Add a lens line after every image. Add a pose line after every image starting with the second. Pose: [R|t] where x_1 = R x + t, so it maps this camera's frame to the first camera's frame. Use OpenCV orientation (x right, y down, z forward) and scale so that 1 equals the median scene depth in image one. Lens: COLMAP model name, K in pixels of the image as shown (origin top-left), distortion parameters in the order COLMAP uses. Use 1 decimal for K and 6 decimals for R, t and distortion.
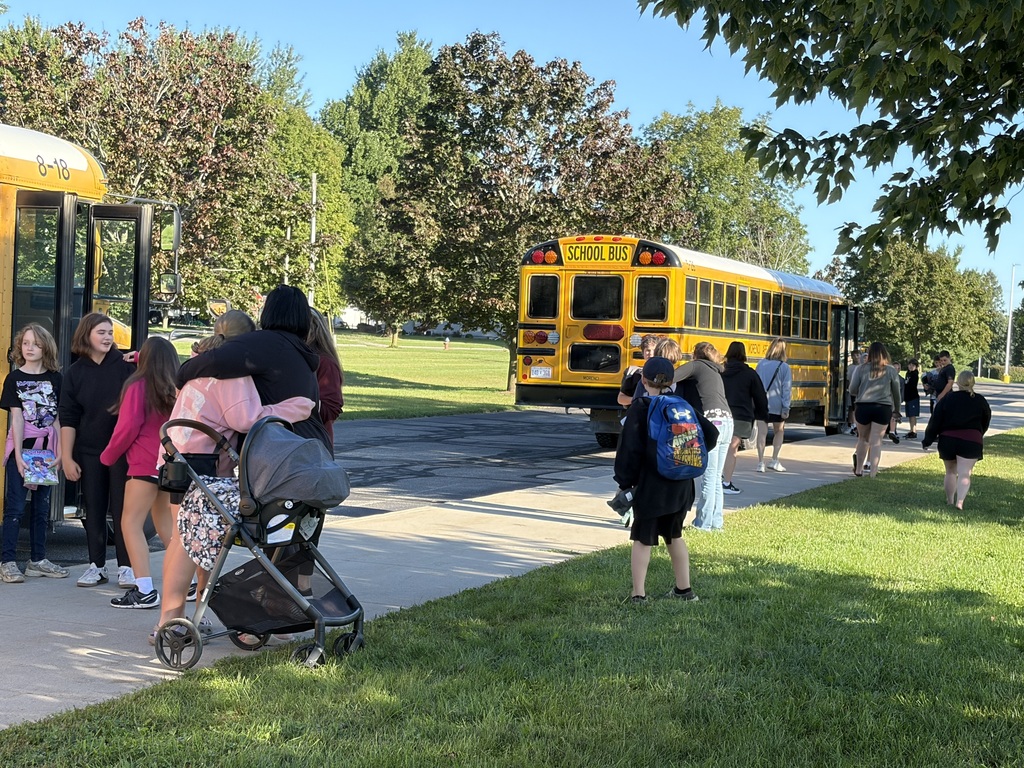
lens RADIAL K [[1829.0, 0, 512.0], [0, 1829.0, 384.0], [0, 0, 1]] dist [0.108458, 0.093665]
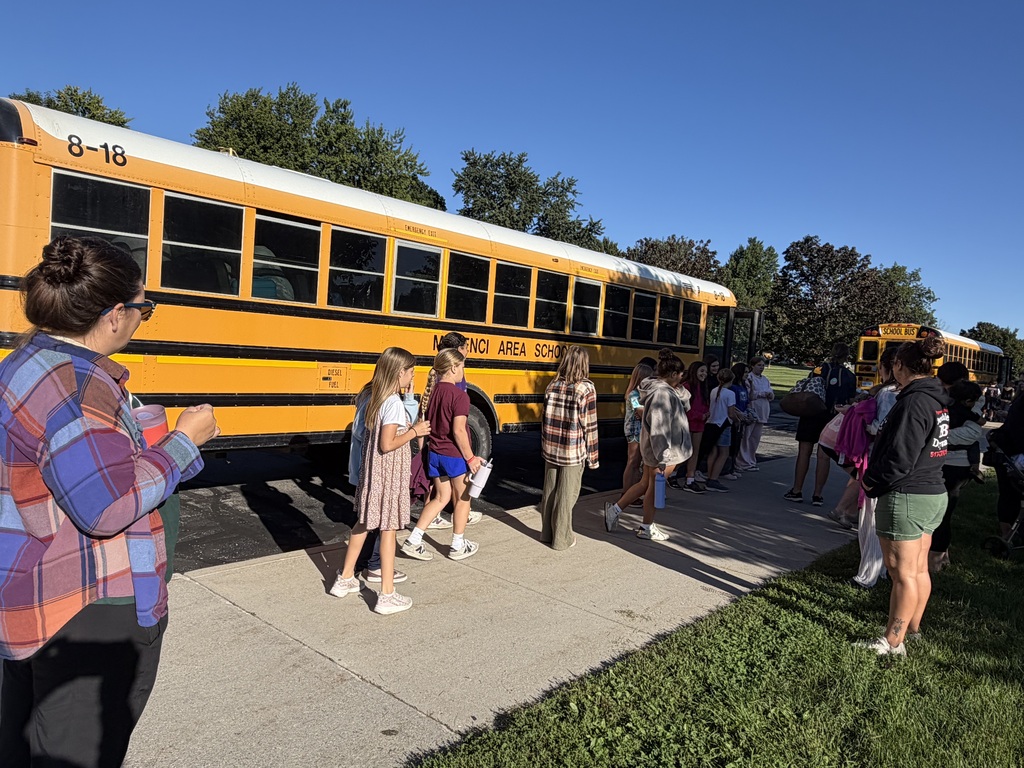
lens RADIAL K [[710.1, 0, 512.0], [0, 710.1, 384.0], [0, 0, 1]] dist [0.004409, 0.005341]
pose [[0.934587, 0.040765, -0.353392, -0.059382], [-0.037392, 0.999167, 0.016370, -0.003078], [0.353765, -0.002085, 0.935332, 0.017724]]
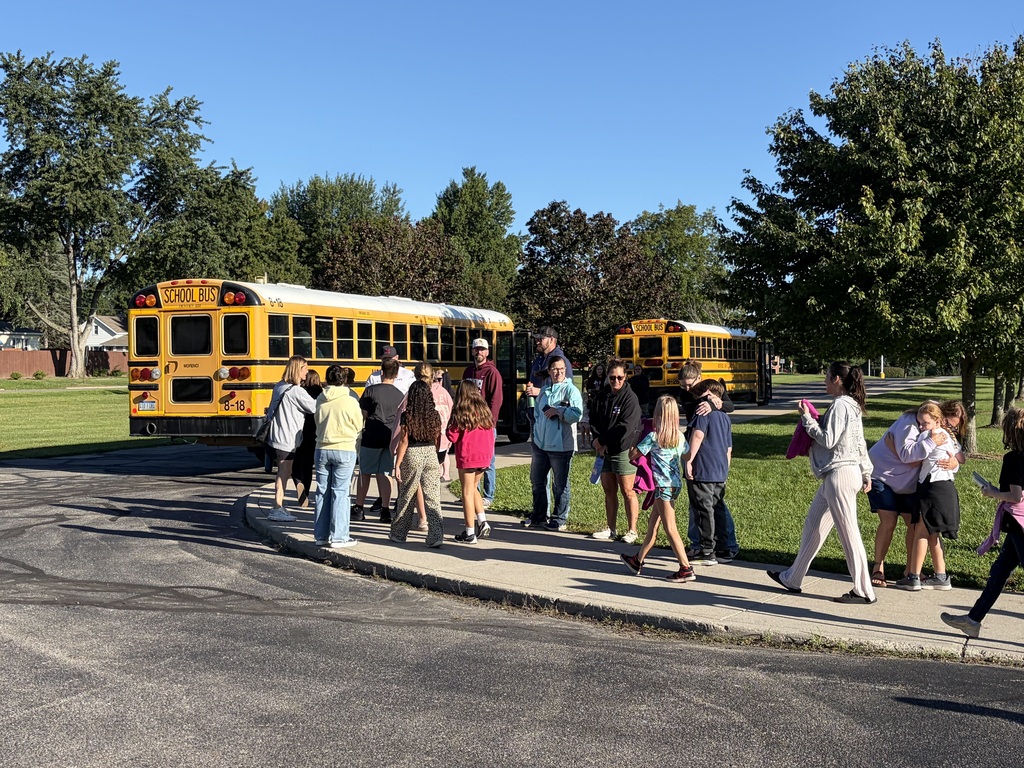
lens RADIAL K [[1359.7, 0, 512.0], [0, 1359.7, 384.0], [0, 0, 1]] dist [0.126577, -0.090848]
pose [[0.998277, -0.057087, -0.013588, -0.072108], [0.056903, 0.998288, -0.013550, 0.007545], [0.014339, 0.012754, 0.999816, -0.472384]]
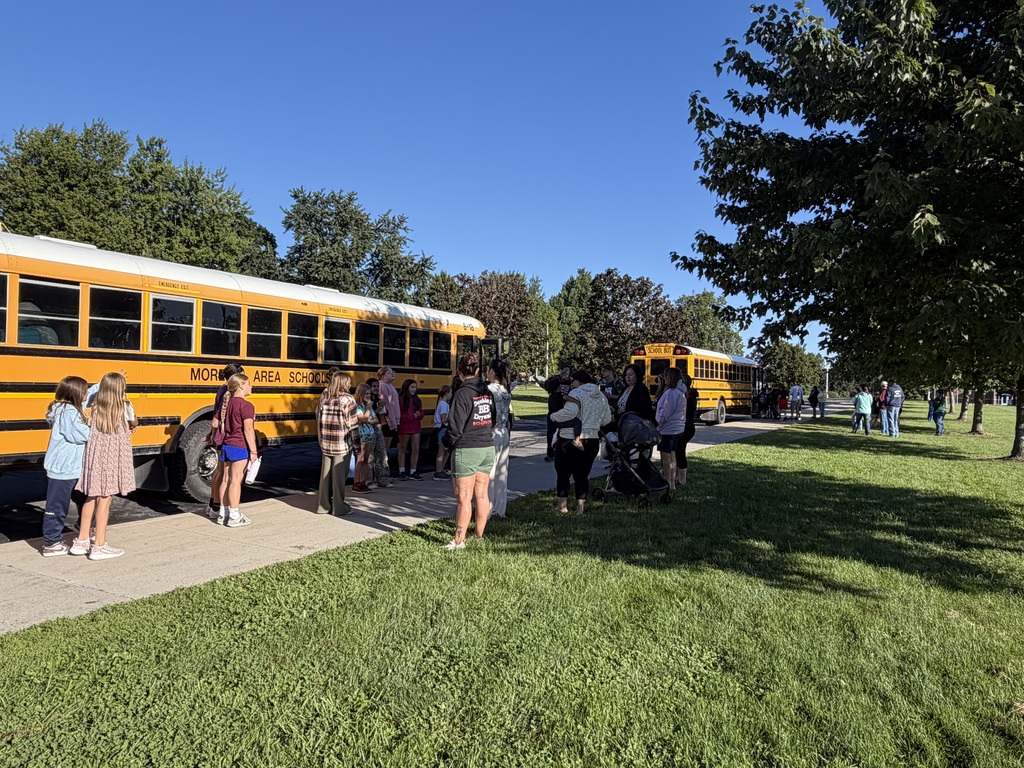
lens RADIAL K [[710.1, 0, 512.0], [0, 710.1, 384.0], [0, 0, 1]] dist [0.004409, 0.005341]
pose [[0.987430, -0.023919, -0.156236, -0.002869], [0.019507, 0.999368, -0.029712, 0.002257], [0.156848, 0.026291, 0.987273, -0.029638]]
